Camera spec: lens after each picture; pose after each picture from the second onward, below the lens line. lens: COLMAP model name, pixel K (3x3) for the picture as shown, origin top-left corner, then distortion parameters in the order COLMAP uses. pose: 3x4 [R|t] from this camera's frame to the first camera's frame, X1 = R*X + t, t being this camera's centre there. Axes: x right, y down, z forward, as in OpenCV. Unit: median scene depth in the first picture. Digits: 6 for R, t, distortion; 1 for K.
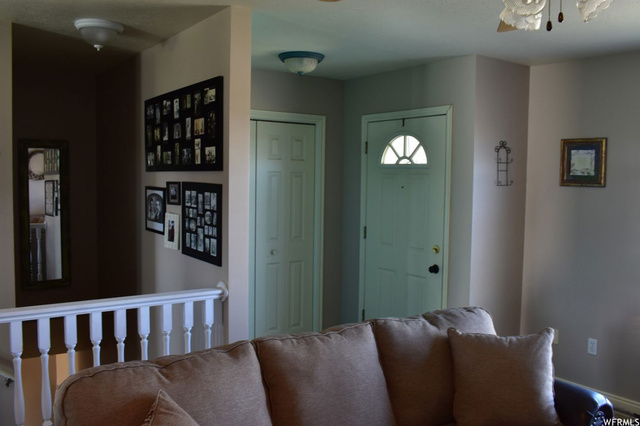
lens RADIAL K [[587.8, 0, 318.8], [0, 587.8, 214.5], [0, 0, 1]] dist [-0.072050, -0.005769]
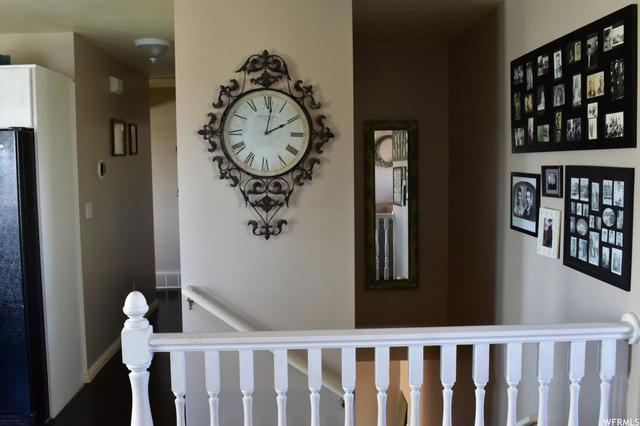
lens RADIAL K [[607.0, 0, 319.1], [0, 607.0, 214.6], [0, 0, 1]] dist [-0.091110, 0.000000]
pose [[0.842961, 0.022420, -0.537508, -0.092762], [-0.010758, 0.999634, 0.024823, -0.010421], [0.537868, -0.015142, 0.842893, 0.215872]]
